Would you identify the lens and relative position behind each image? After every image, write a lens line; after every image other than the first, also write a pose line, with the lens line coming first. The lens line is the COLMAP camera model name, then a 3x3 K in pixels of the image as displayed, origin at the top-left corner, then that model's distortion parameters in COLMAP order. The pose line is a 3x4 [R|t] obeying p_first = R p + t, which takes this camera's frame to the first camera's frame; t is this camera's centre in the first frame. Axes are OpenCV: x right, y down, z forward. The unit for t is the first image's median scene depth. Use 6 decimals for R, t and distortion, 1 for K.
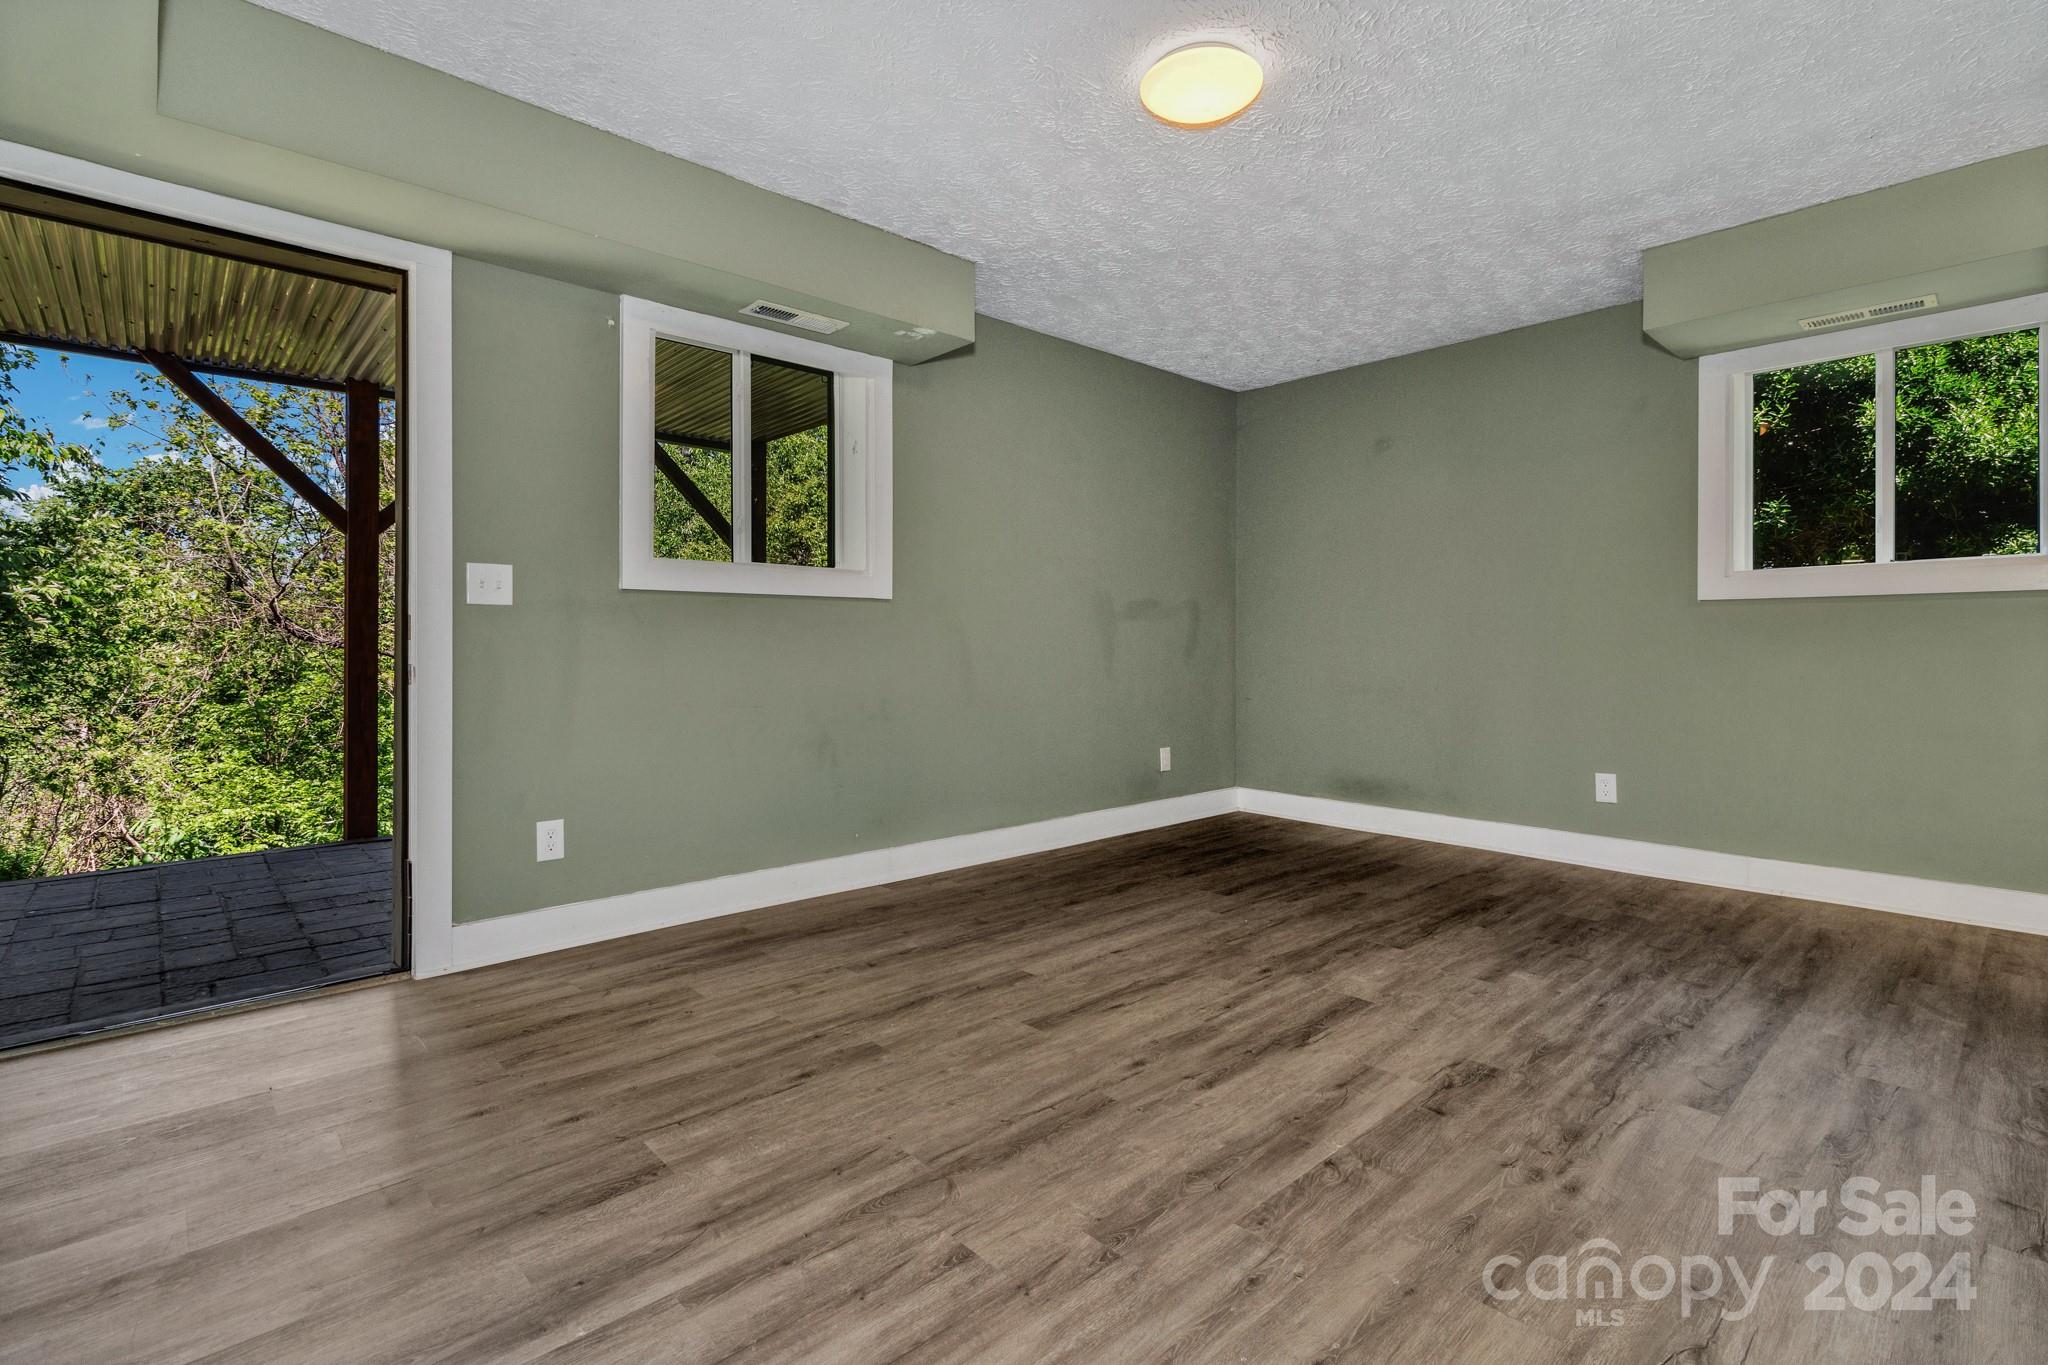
lens RADIAL K [[954.1, 0, 1020.3], [0, 954.1, 647.0], [0, 0, 1]] dist [0.001147, -0.000086]
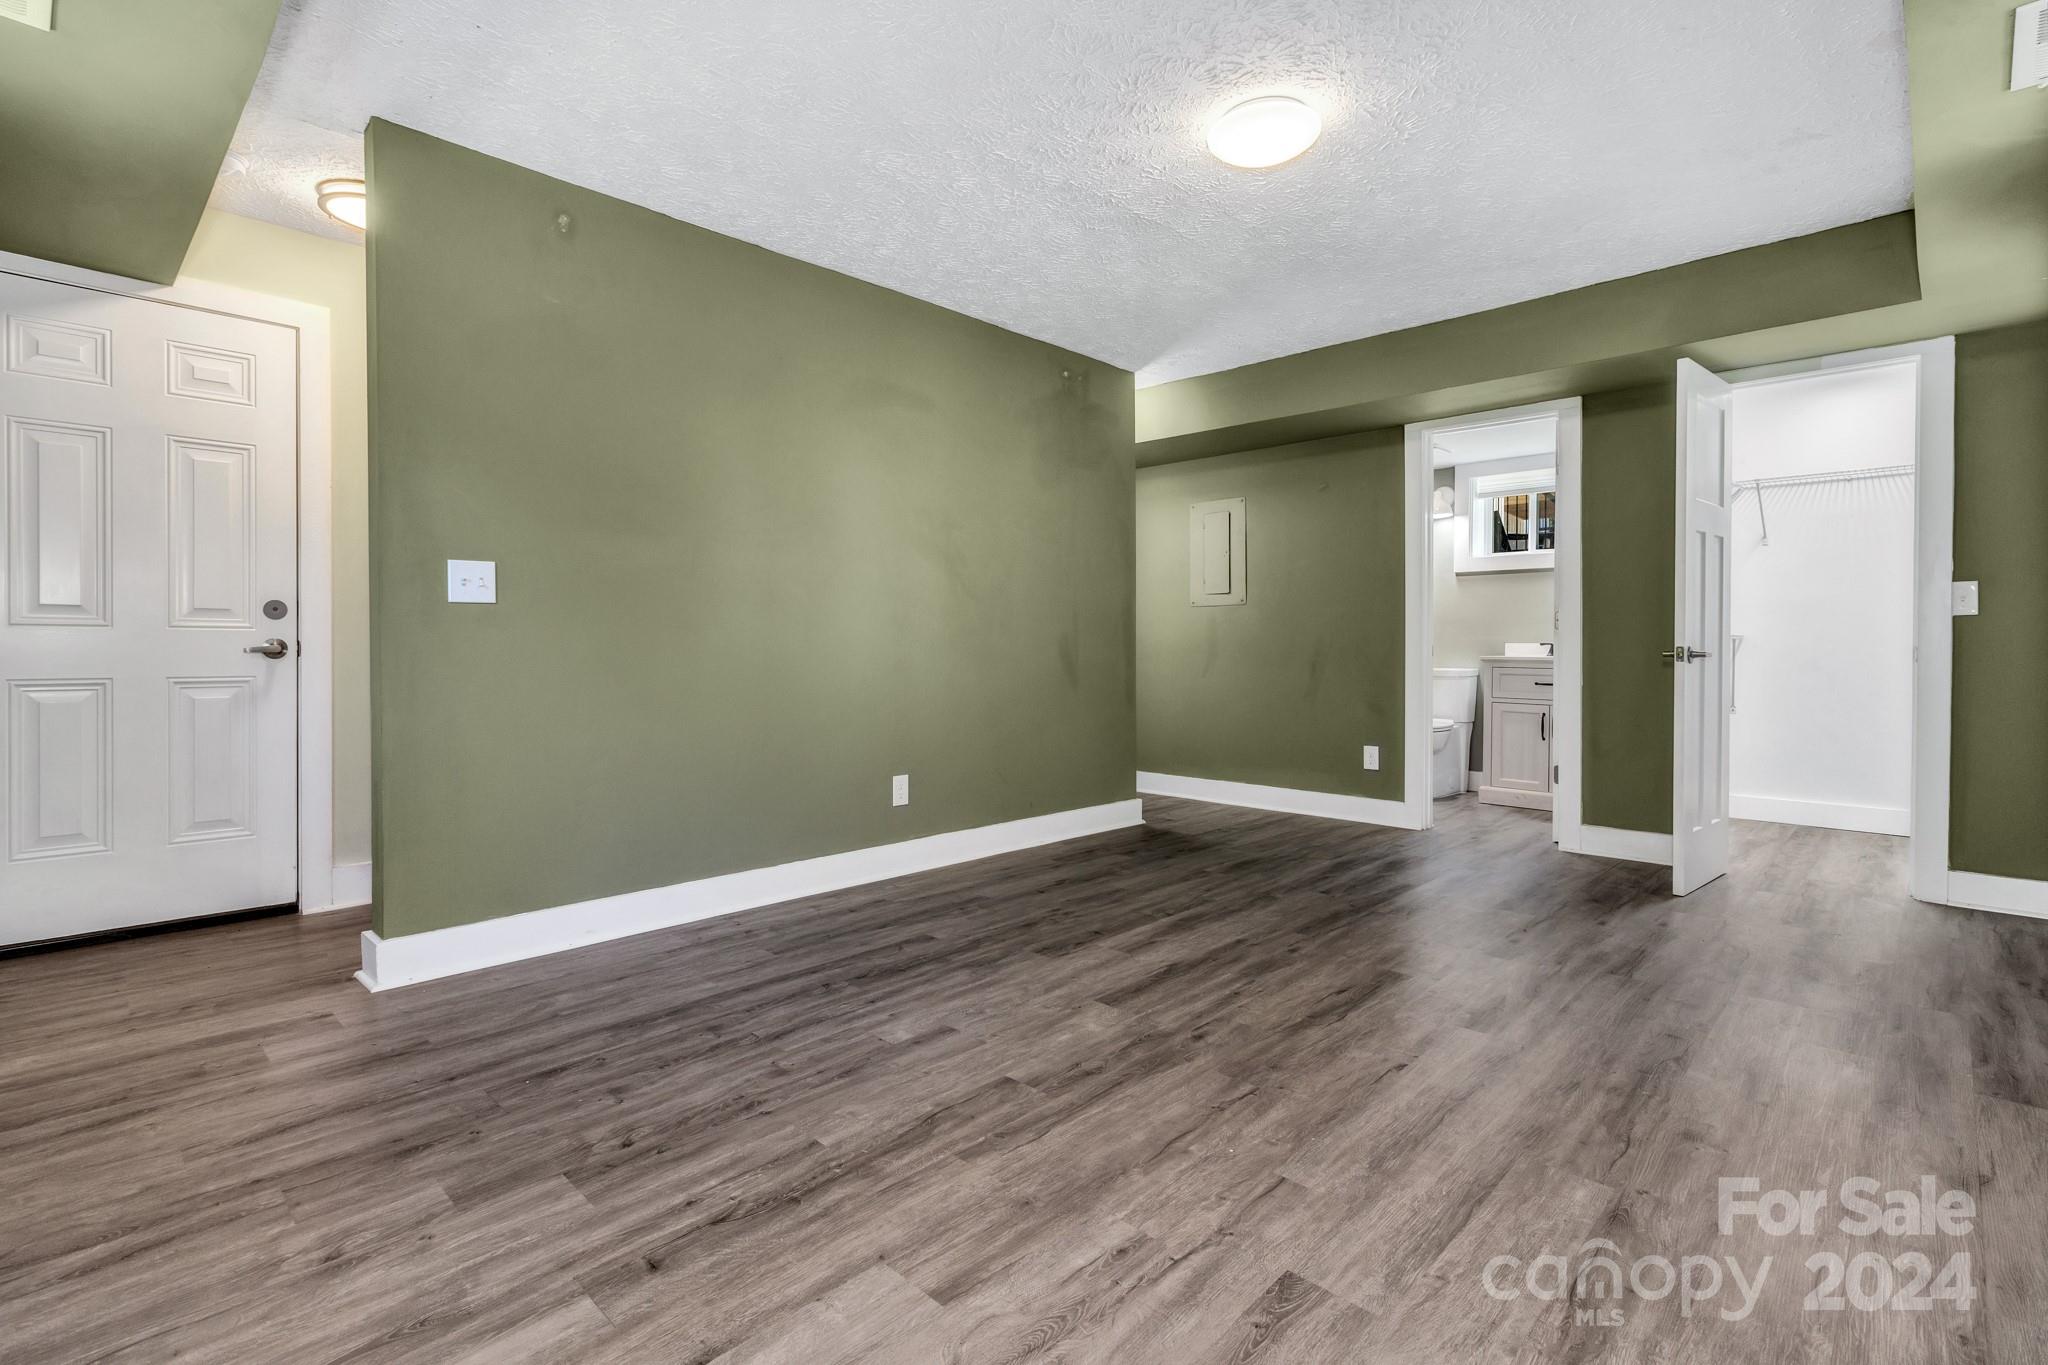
lens RADIAL K [[951.2, 0, 1015.4], [0, 951.2, 669.1], [0, 0, 1]] dist [0.000377, 0.000679]
pose [[-0.998827, -0.001690, -0.048398, 0.517238], [-0.002971, 0.999647, 0.026402, -0.002974], [0.048336, 0.026514, -0.998479, 2.047126]]
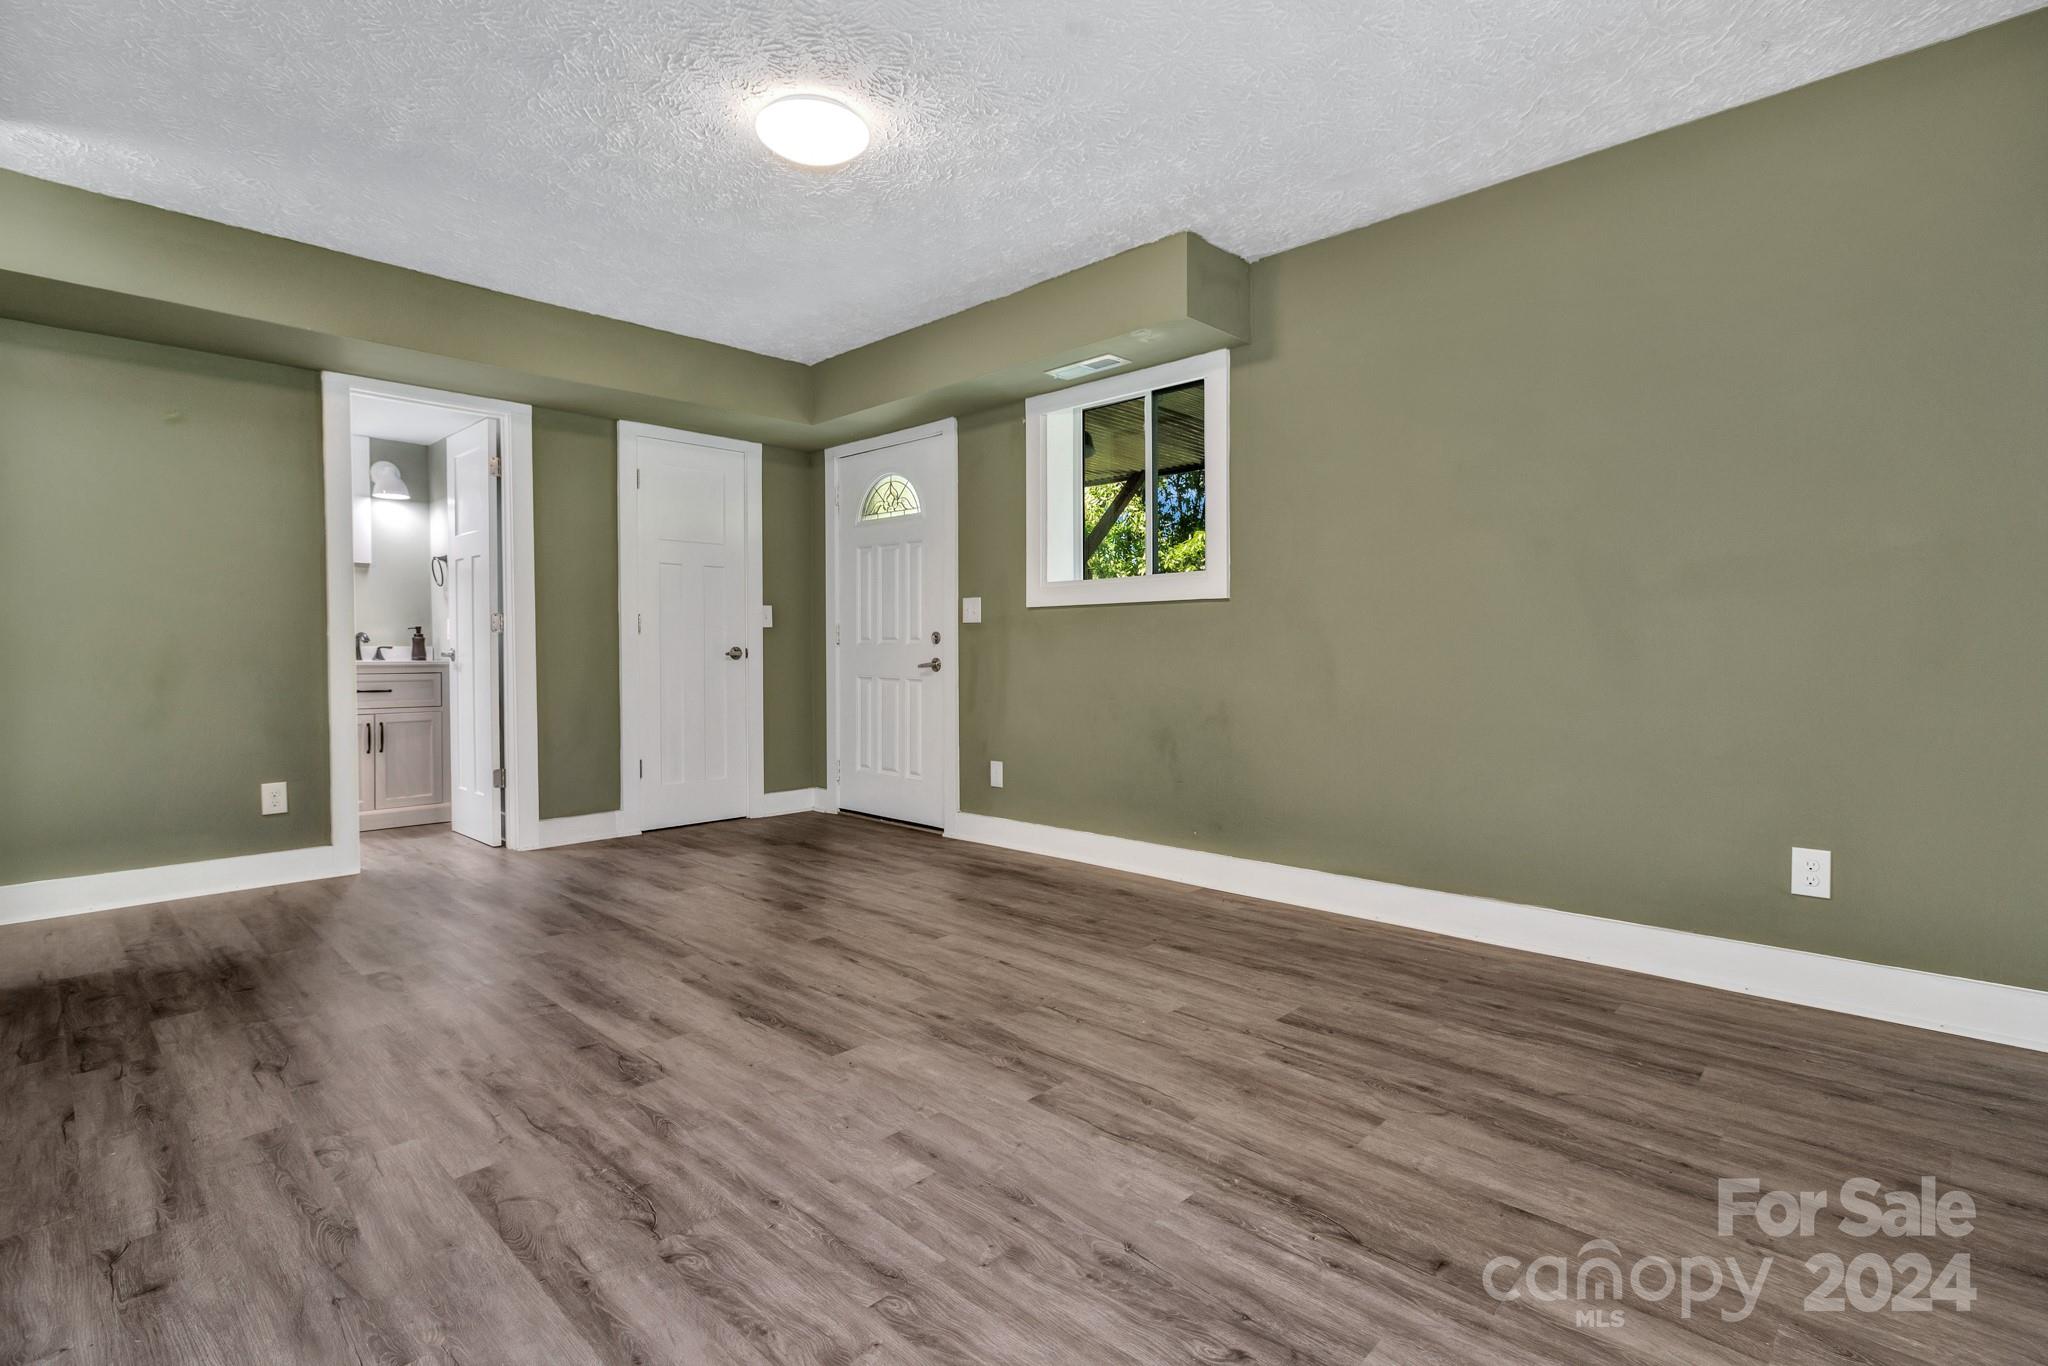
lens RADIAL K [[964.7, 0, 1024.0], [0, 964.7, 683.0], [0, 0, 1]] dist [0.000872, 0.000143]
pose [[0.059610, 0.035768, -0.997581, 1.289016], [0.002191, 0.999351, 0.035962, -0.001003], [0.998219, -0.004330, 0.059493, 1.157473]]
